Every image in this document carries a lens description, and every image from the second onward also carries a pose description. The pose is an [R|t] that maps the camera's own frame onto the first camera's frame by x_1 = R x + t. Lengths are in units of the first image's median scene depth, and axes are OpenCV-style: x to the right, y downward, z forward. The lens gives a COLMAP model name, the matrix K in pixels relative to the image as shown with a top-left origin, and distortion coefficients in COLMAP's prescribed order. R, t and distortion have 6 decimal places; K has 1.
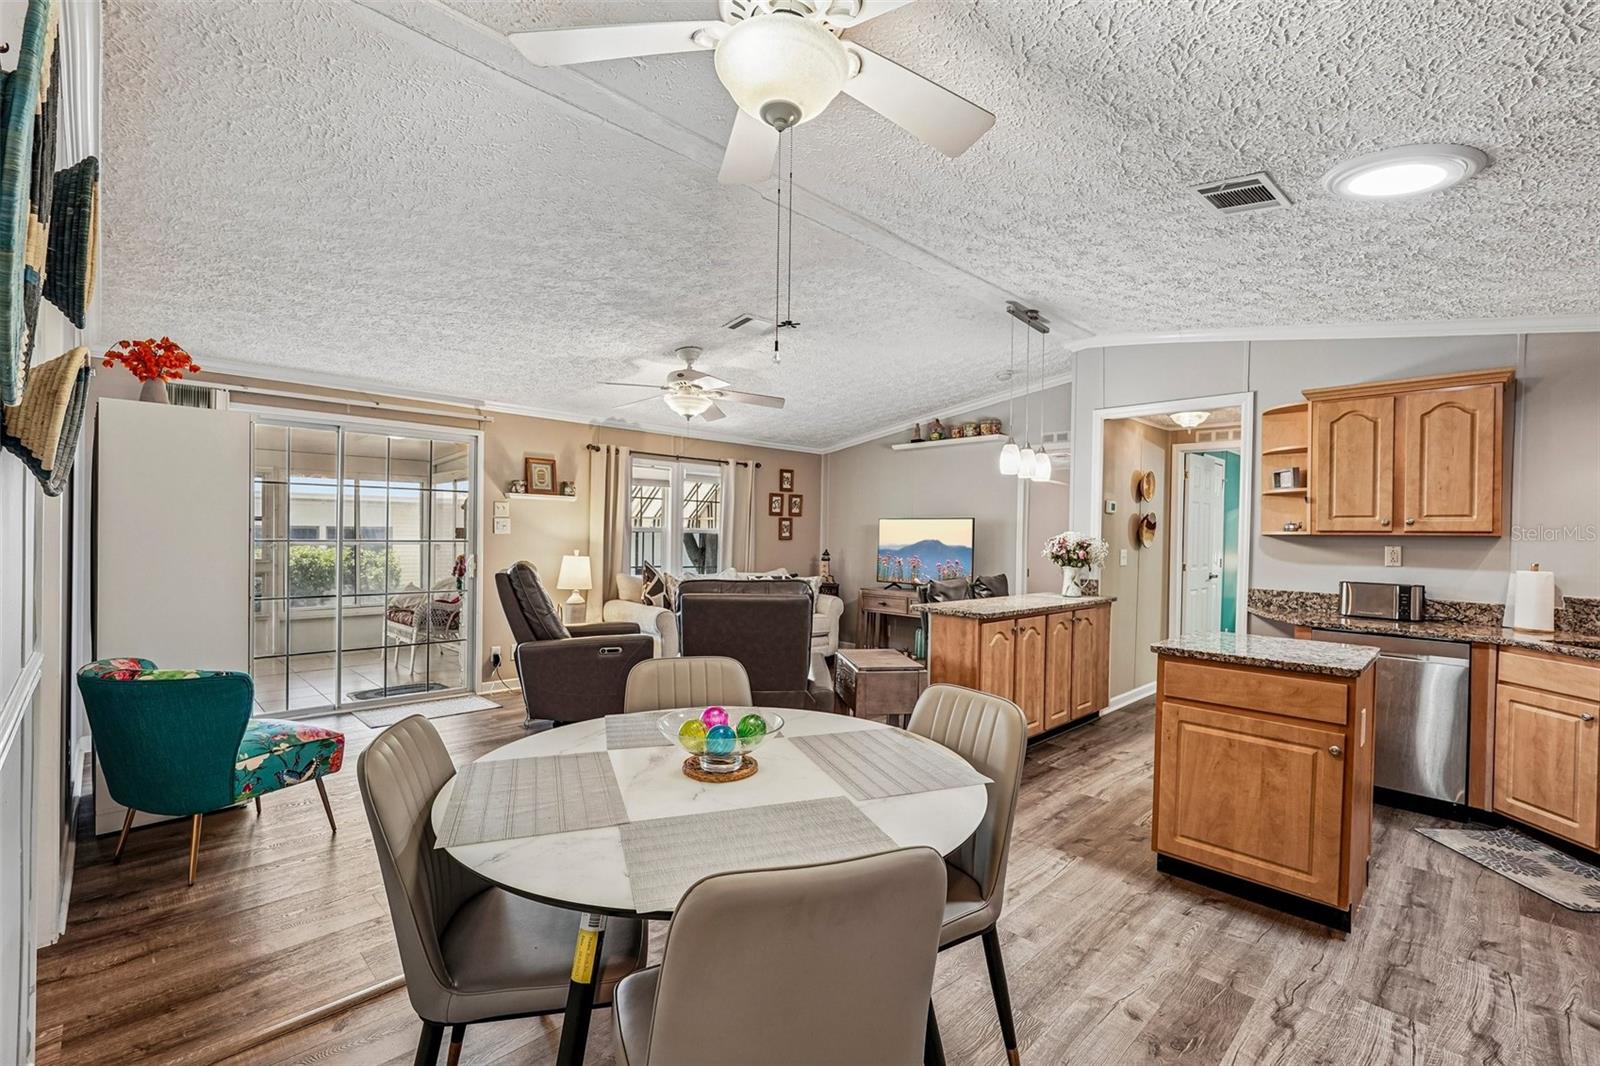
lens RADIAL K [[706.2, 0, 800.9], [0, 706.2, 539.2], [0, 0, 1]] dist [-0.015565, 0.008613]
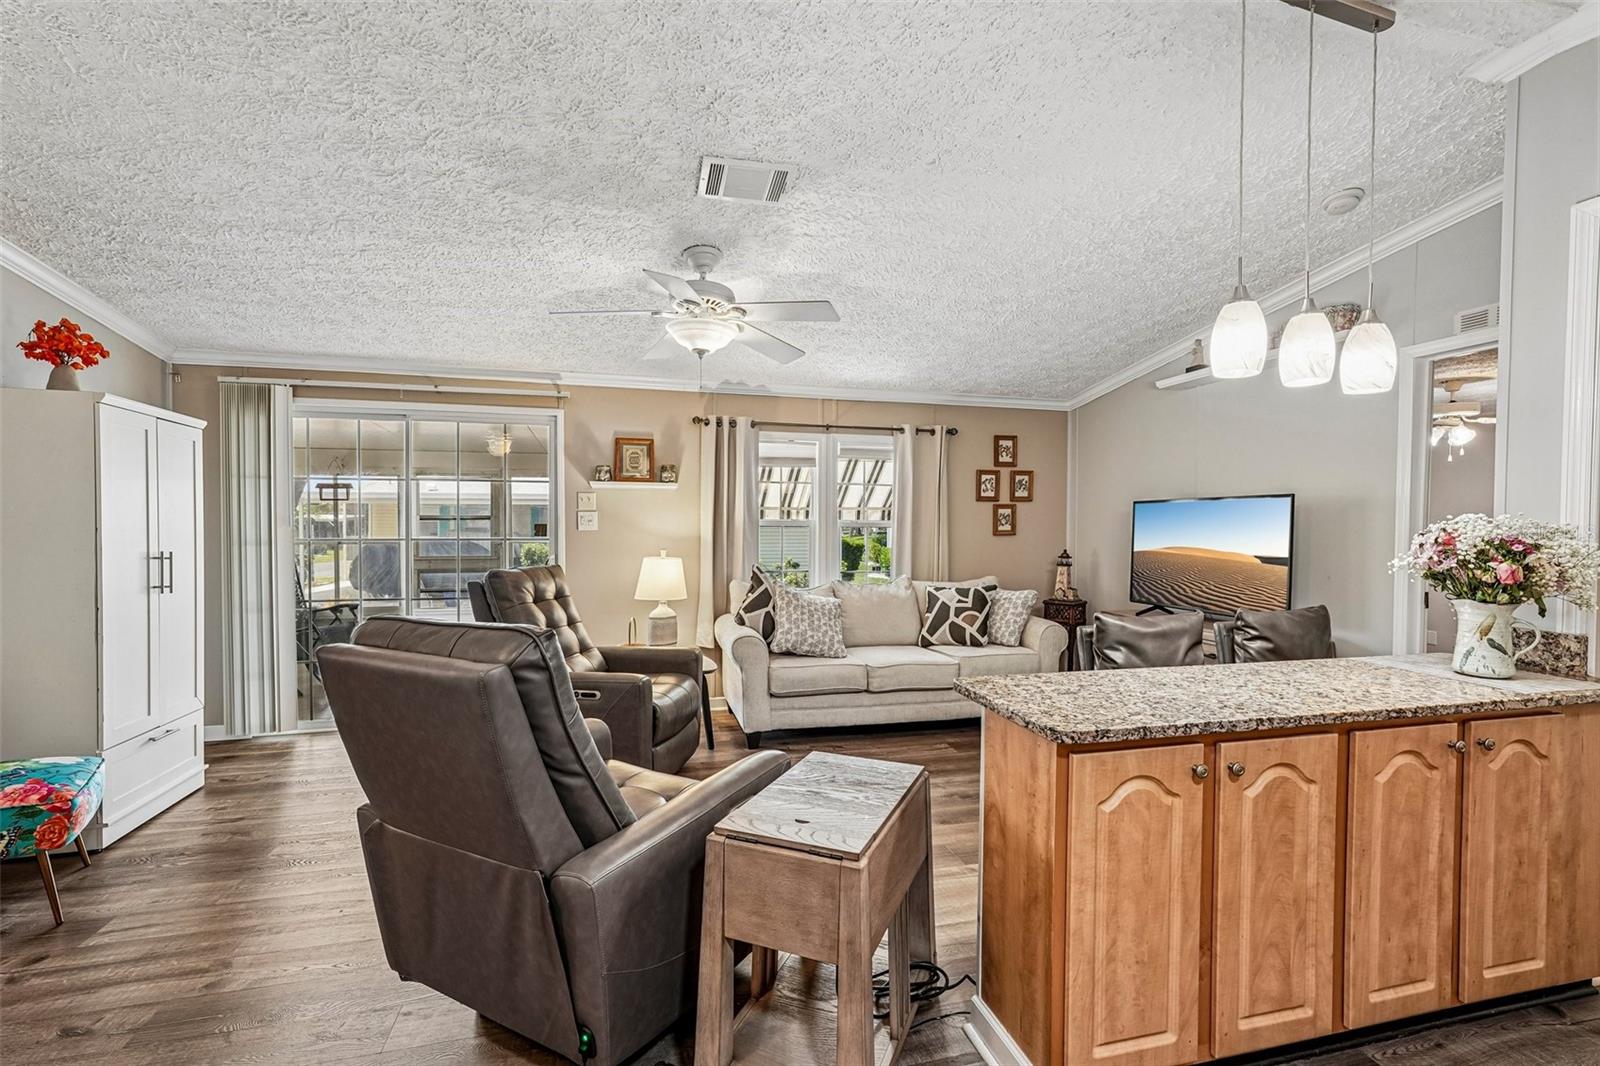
lens RADIAL K [[706.2, 0, 800.9], [0, 706.2, 539.2], [0, 0, 1]] dist [-0.015565, 0.008613]
pose [[0.863567, -0.002100, -0.504230, 0.294746], [0.005786, 0.999967, 0.005746, -0.000999], [0.504202, -0.007880, 0.863550, 0.539092]]
